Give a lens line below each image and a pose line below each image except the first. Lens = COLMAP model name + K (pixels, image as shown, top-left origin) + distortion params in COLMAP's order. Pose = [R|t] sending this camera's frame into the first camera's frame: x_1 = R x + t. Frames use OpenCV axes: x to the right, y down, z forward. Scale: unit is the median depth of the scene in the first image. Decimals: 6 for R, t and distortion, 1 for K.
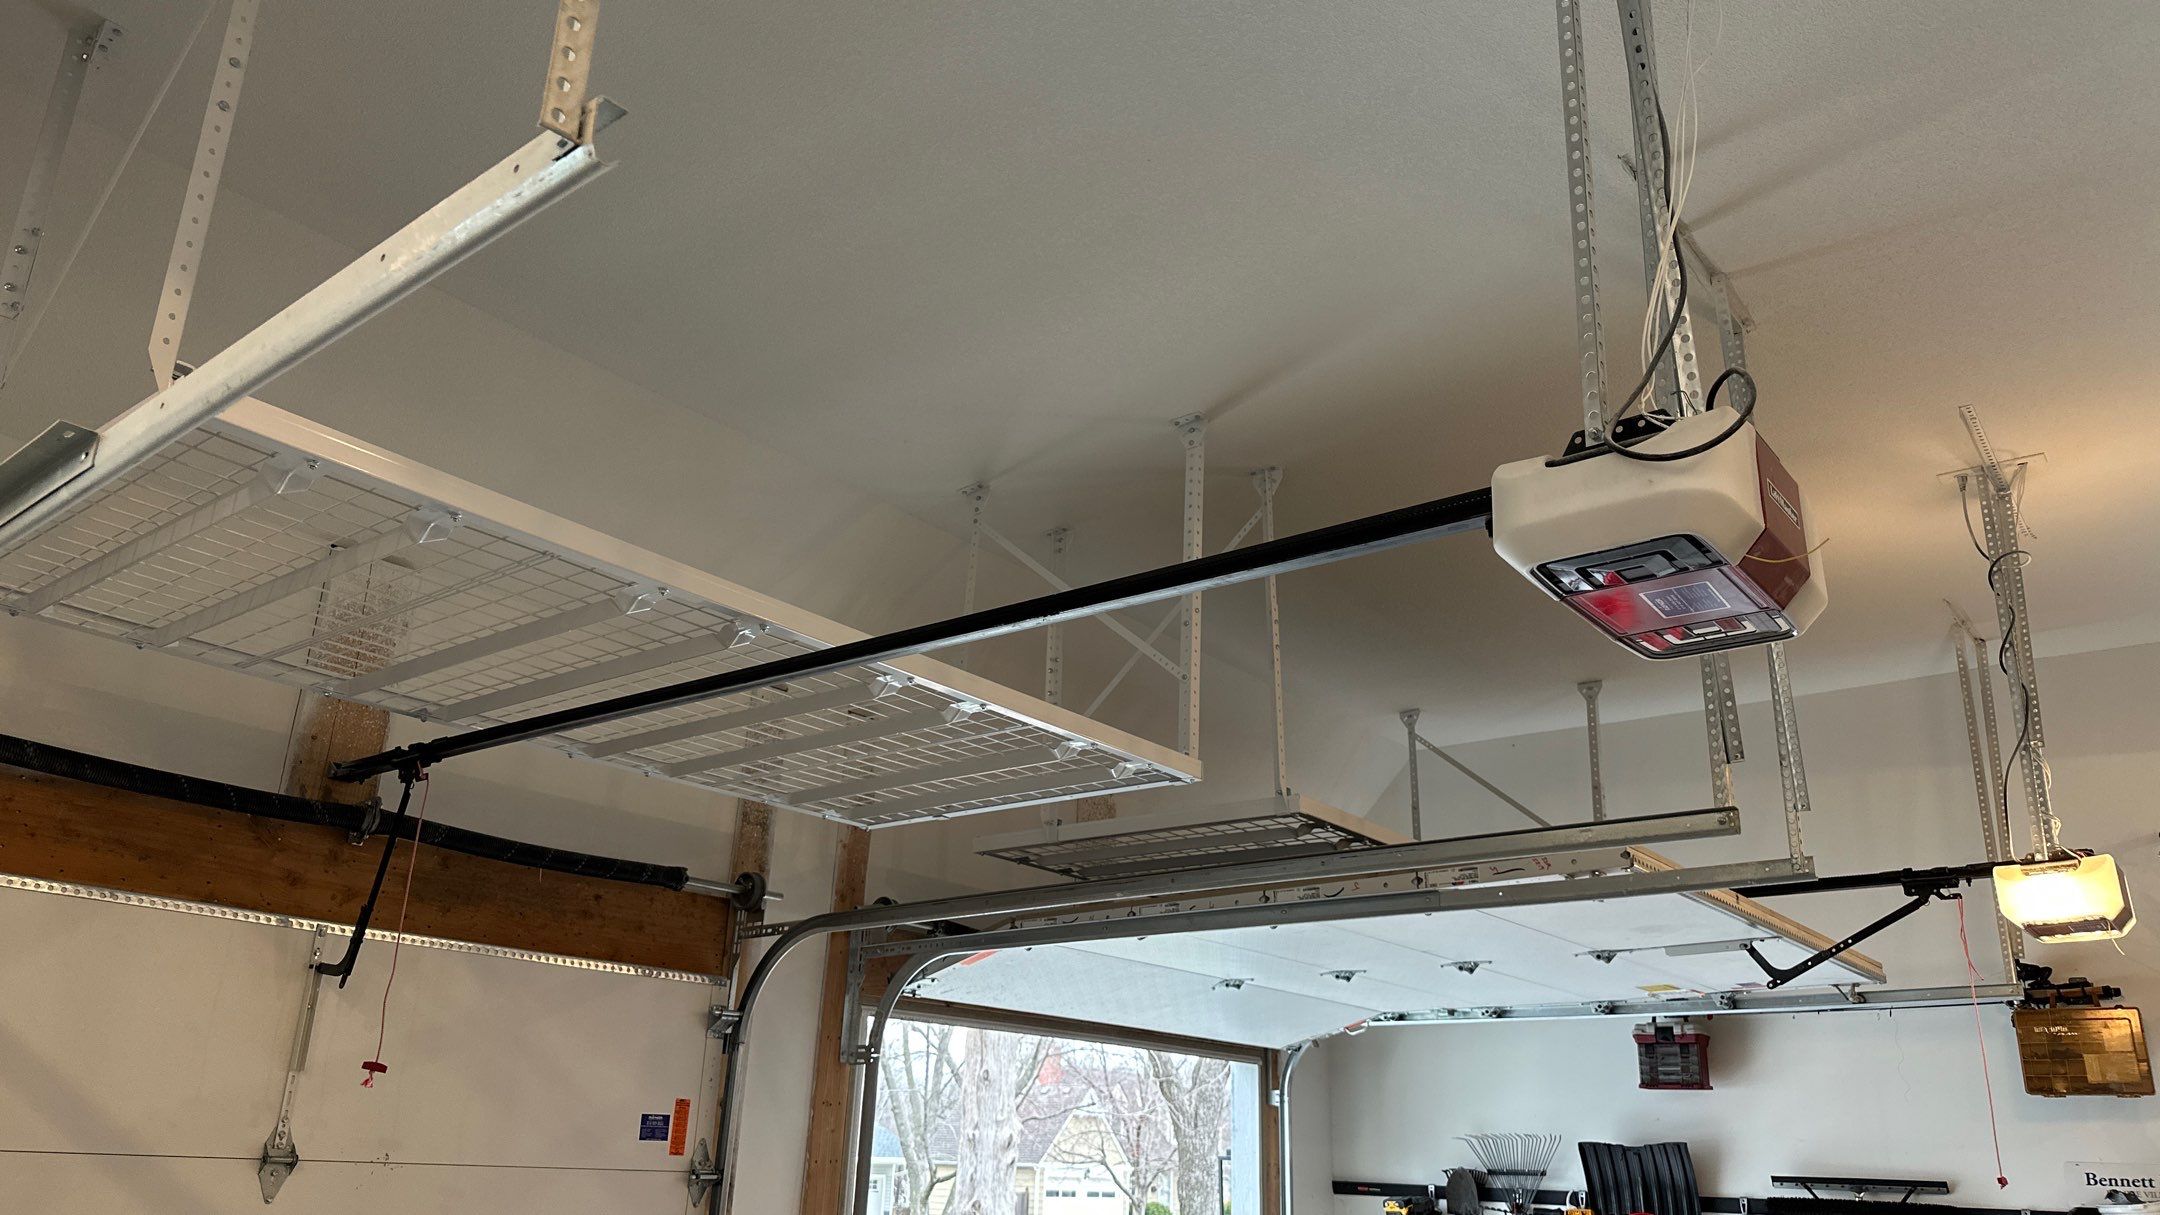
lens RADIAL K [[1543.1, 0, 1138.5], [0, 1543.1, 634.2], [0, 0, 1]] dist [0.029469, -0.059860]
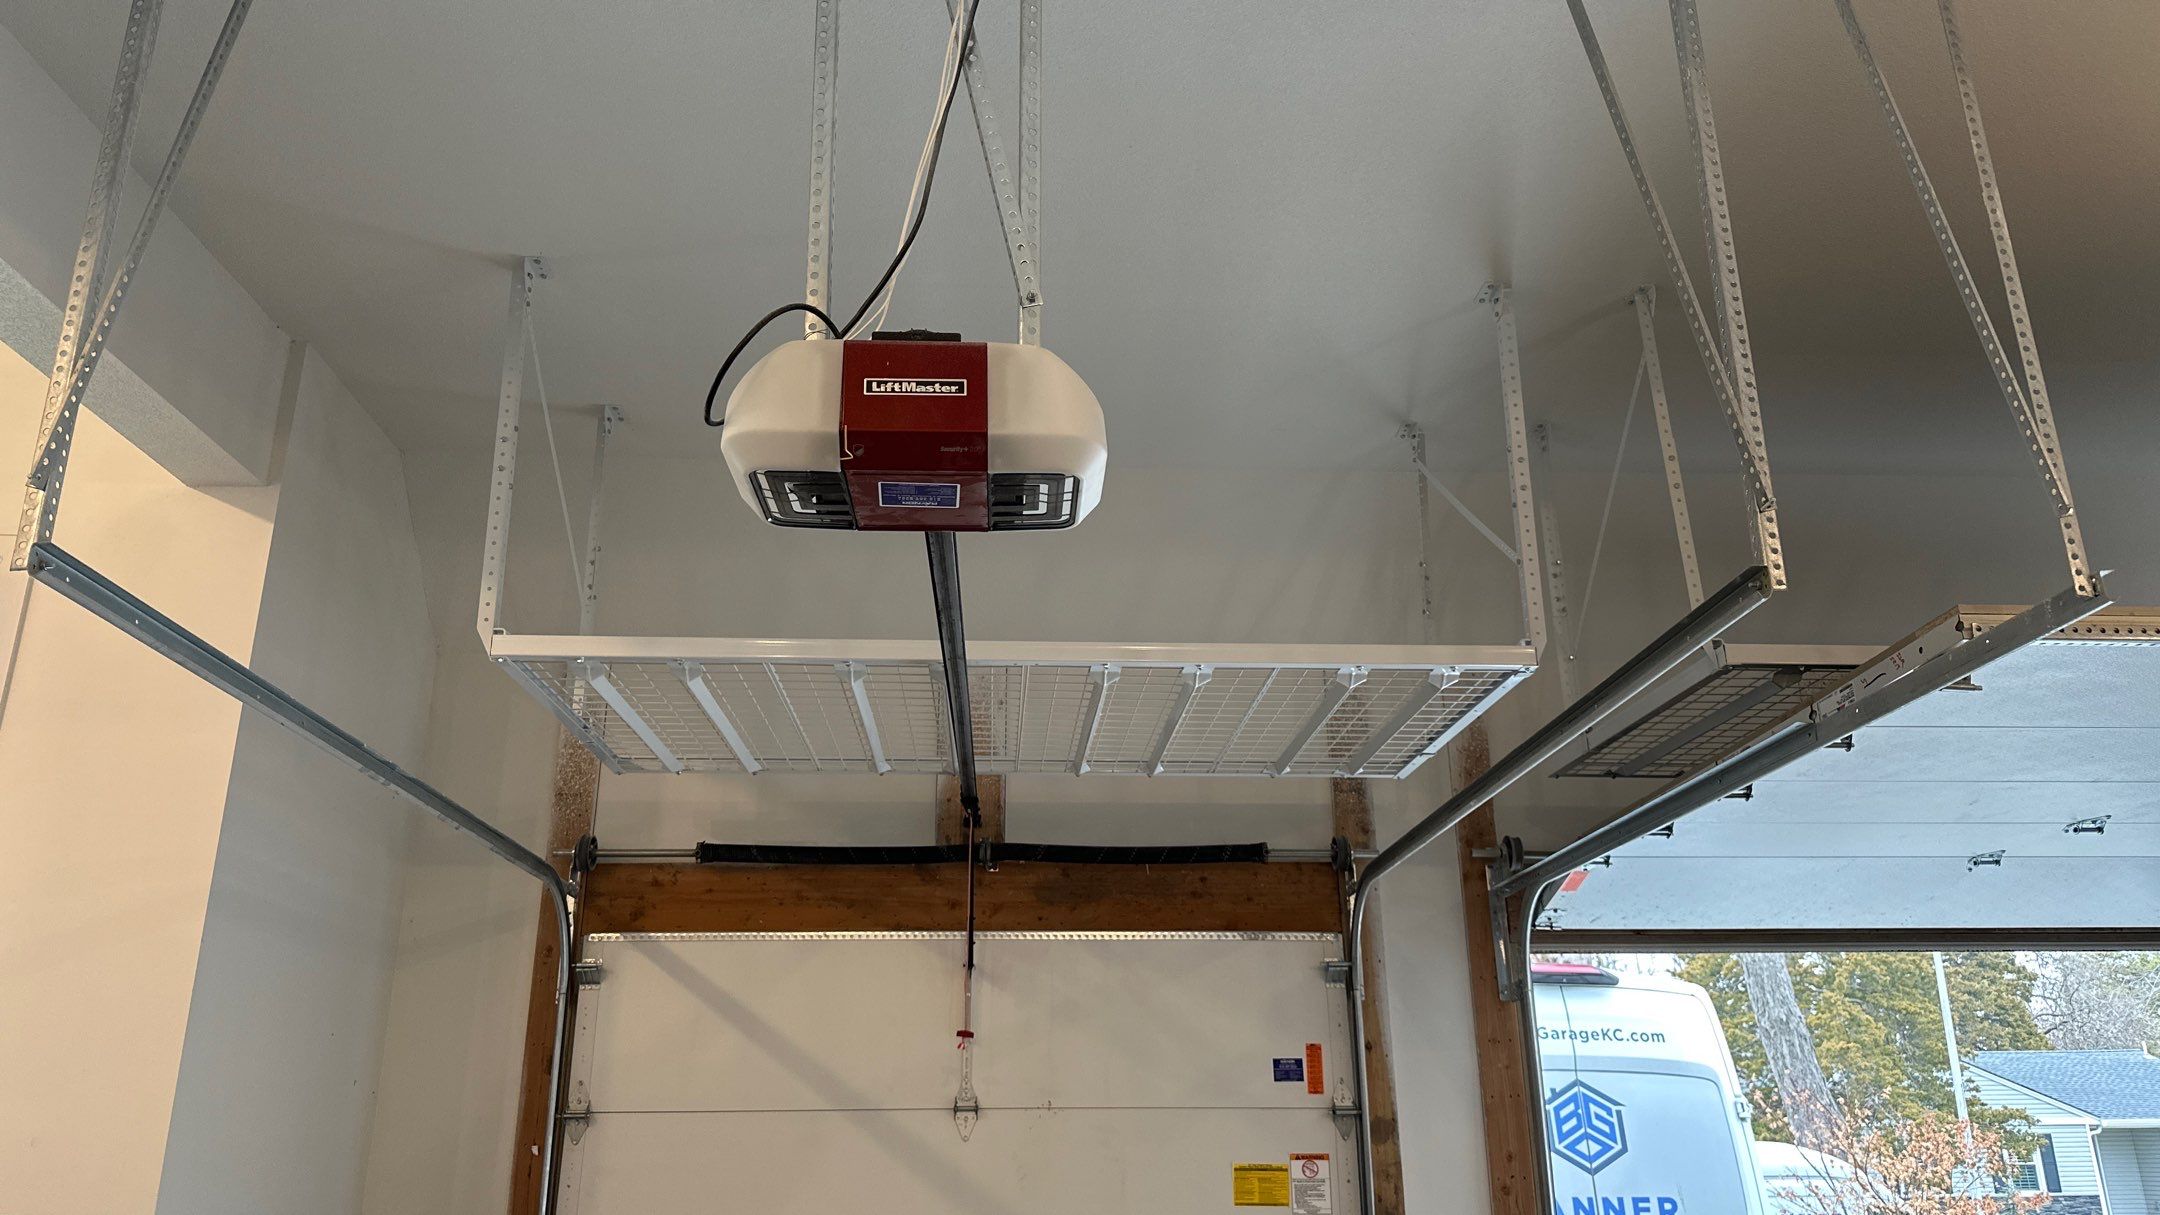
lens RADIAL K [[1546.2, 0, 1062.3], [0, 1546.2, 601.3], [0, 0, 1]] dist [0.050768, -0.018386]
pose [[0.641541, -0.282375, -0.713225, 0.489370], [0.274637, 0.952699, -0.130151, 0.091885], [0.716240, -0.112381, 0.688746, 0.129519]]
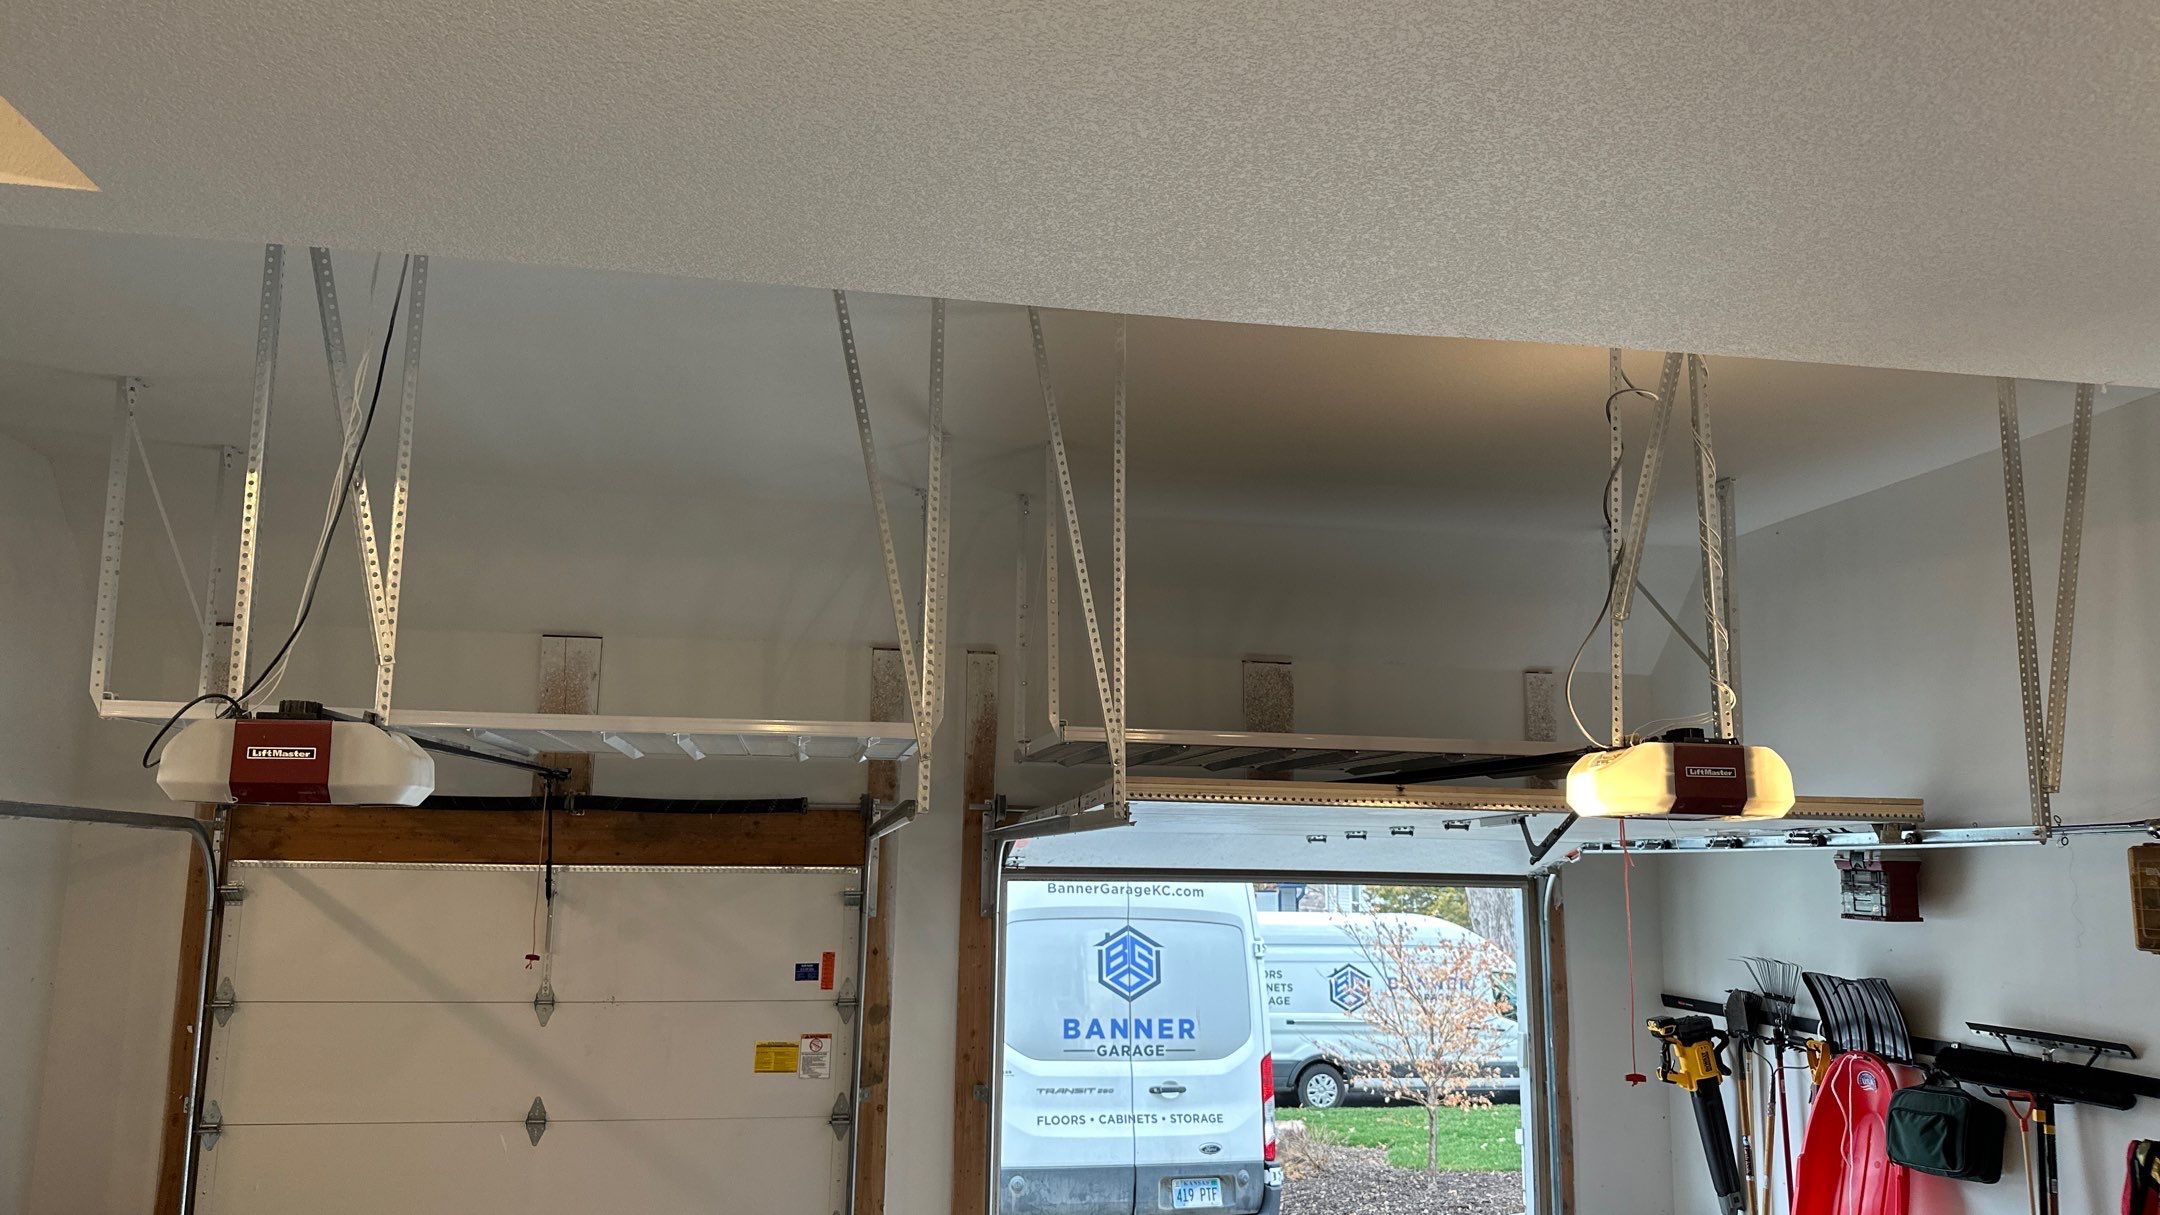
lens RADIAL K [[1543.1, 0, 1087.3], [0, 1543.1, 619.2], [0, 0, 1]] dist [0.029469, -0.059860]
pose [[0.740777, -0.120629, -0.660831, 0.899957], [0.225903, 0.971185, 0.075950, -0.062152], [0.632627, -0.205546, 0.746682, 0.129129]]
